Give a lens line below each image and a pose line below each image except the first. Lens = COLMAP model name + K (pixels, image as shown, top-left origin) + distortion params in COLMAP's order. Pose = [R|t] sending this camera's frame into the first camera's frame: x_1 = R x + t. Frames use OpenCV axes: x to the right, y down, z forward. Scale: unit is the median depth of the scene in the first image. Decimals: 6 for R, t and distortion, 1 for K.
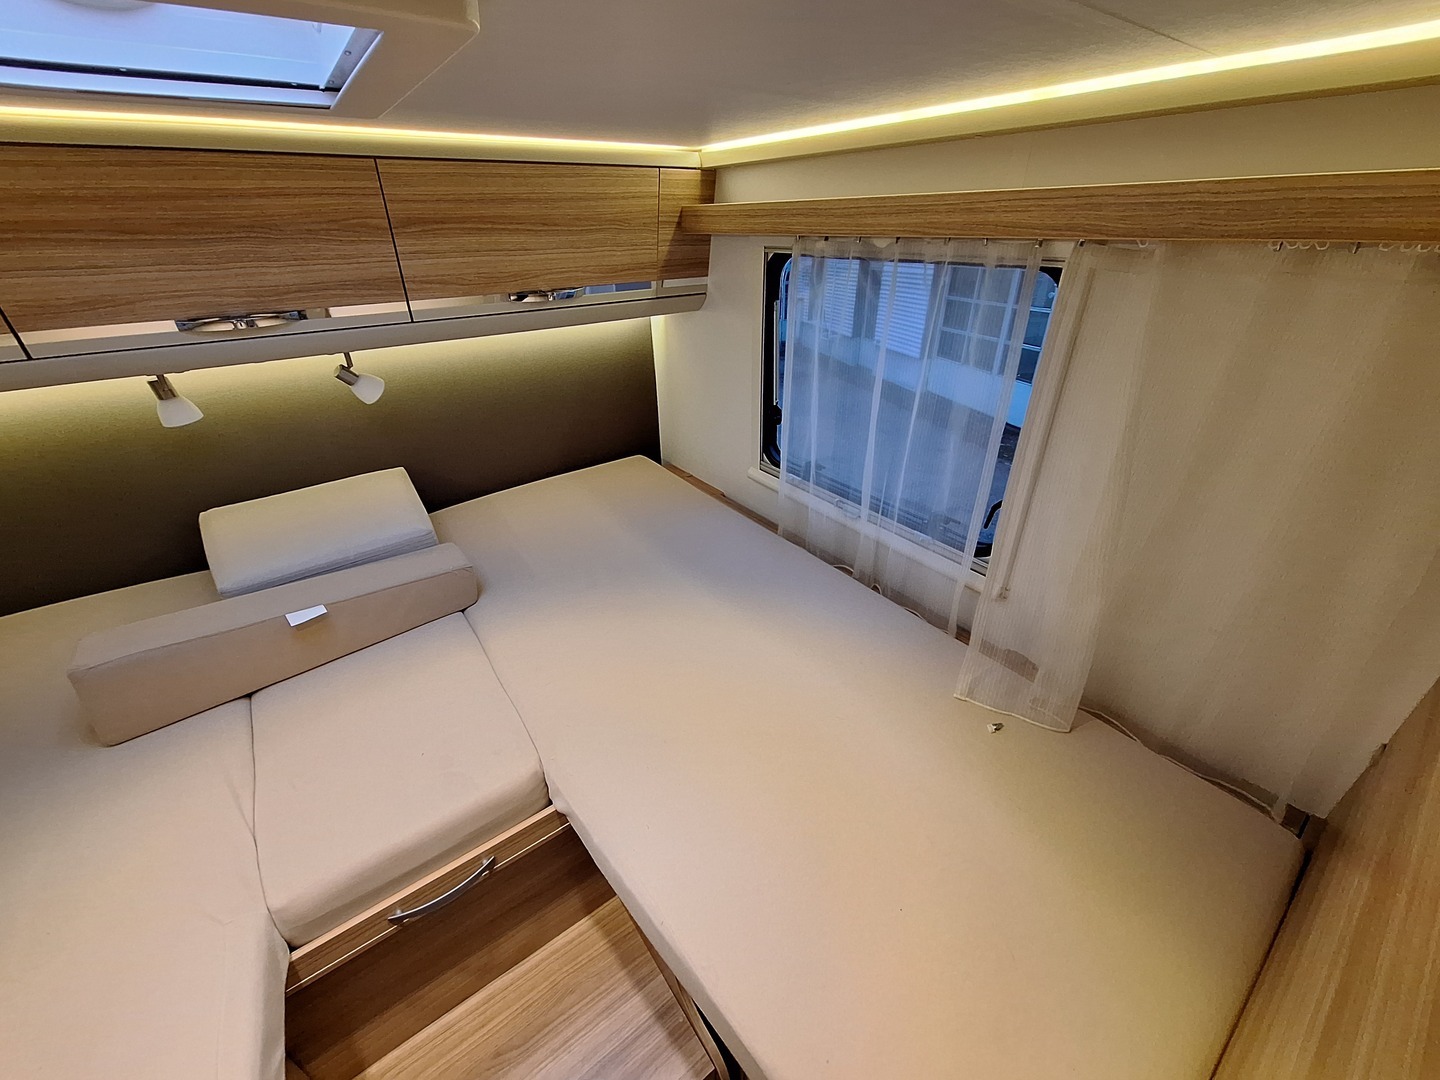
lens RADIAL K [[570.0, 0, 723.7], [0, 570.0, 537.9], [0, 0, 1]] dist [0.000292, -0.001206]
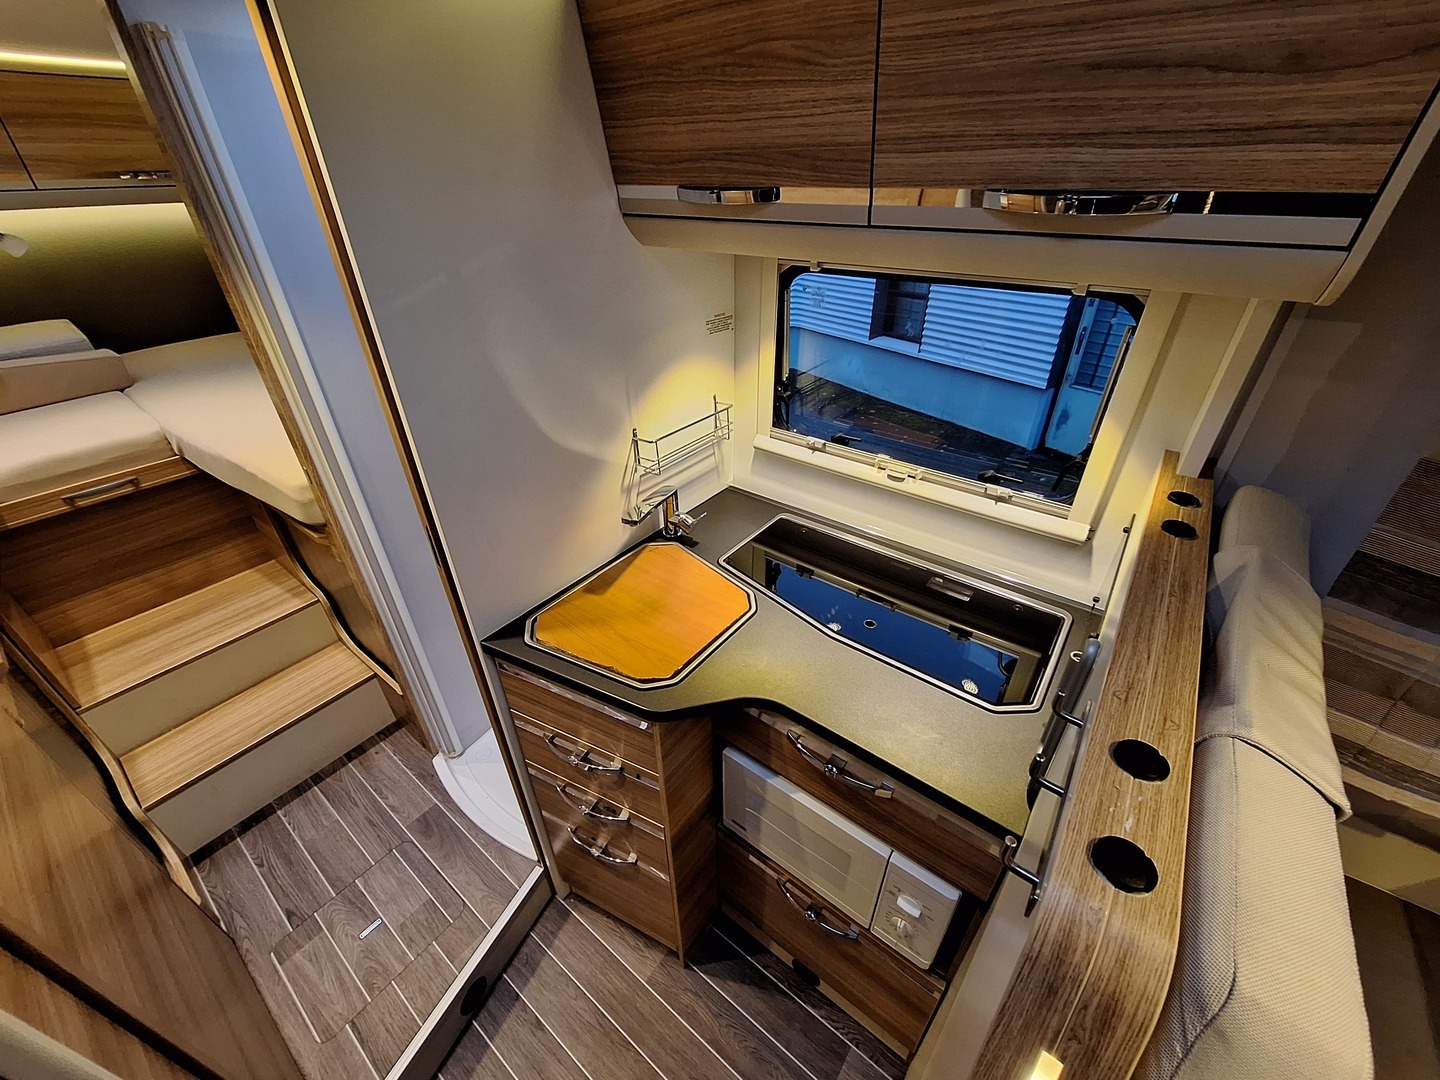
lens RADIAL K [[570.0, 0, 723.7], [0, 570.0, 537.9], [0, 0, 1]] dist [0.000292, -0.001206]
pose [[0.961377, -0.147641, 0.232286, 0.695384], [0.134994, 0.988405, 0.069520, 0.657906], [-0.239857, -0.035477, 0.970160, -0.886340]]
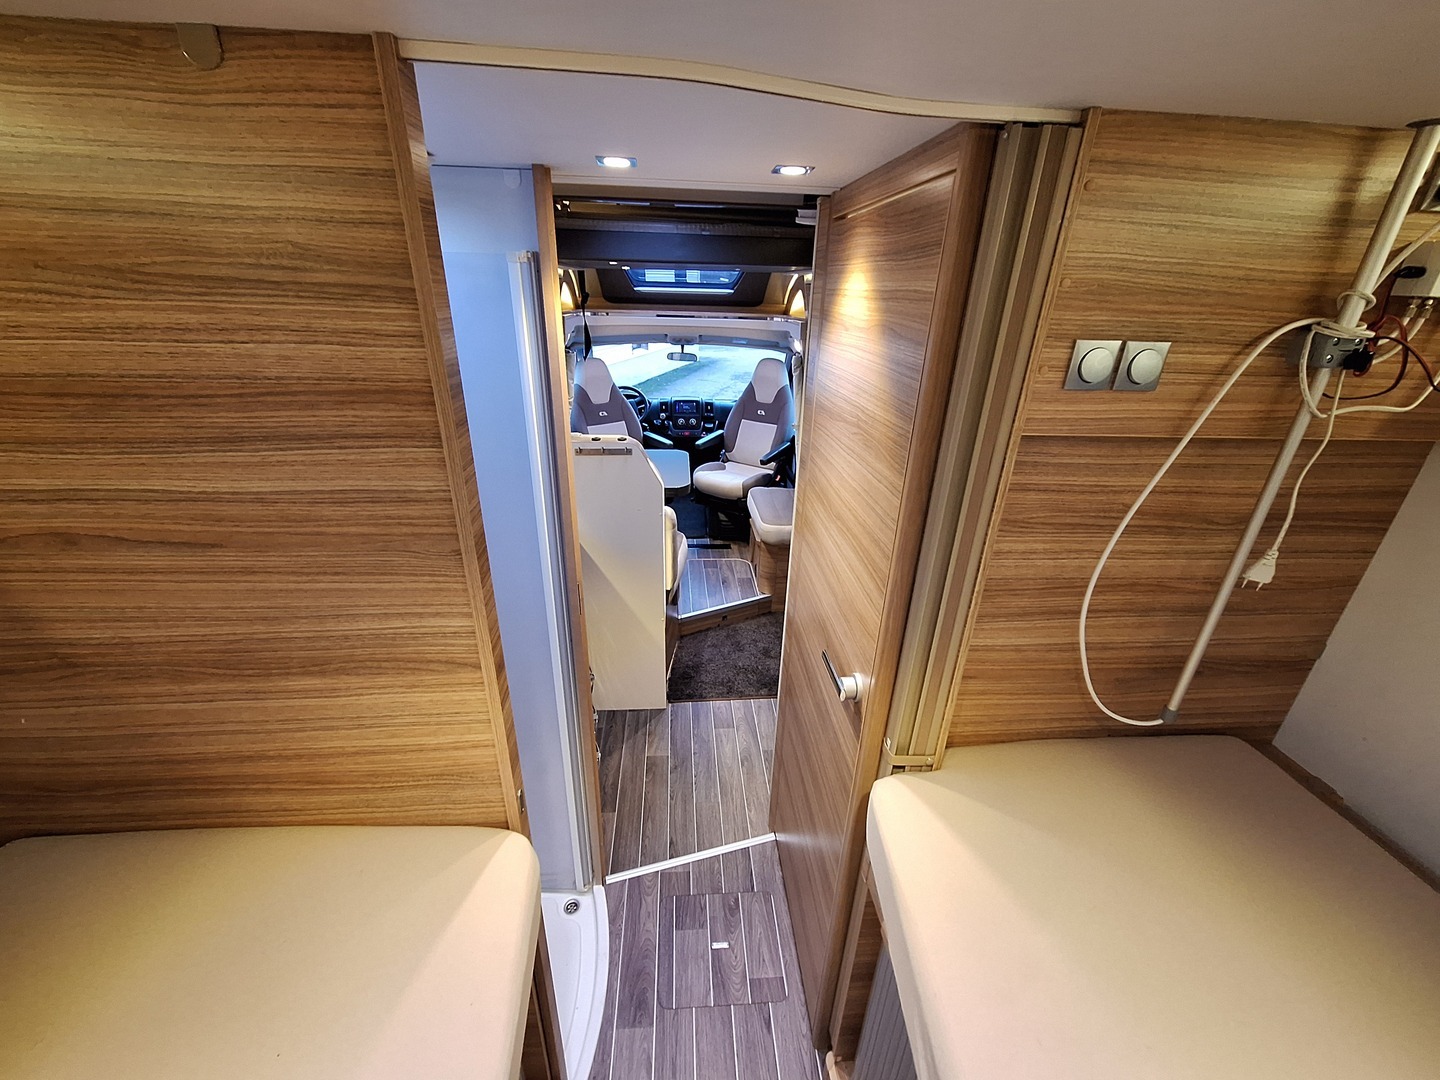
lens RADIAL K [[563.3, 0, 722.0], [0, 563.3, 535.6], [0, 0, 1]] dist [-0.002583, -0.000480]
pose [[-0.845186, -0.227965, 0.483418, -0.258953], [0.242703, 0.642146, 0.727148, -0.147984], [-0.476189, 0.731902, -0.487405, 0.309729]]
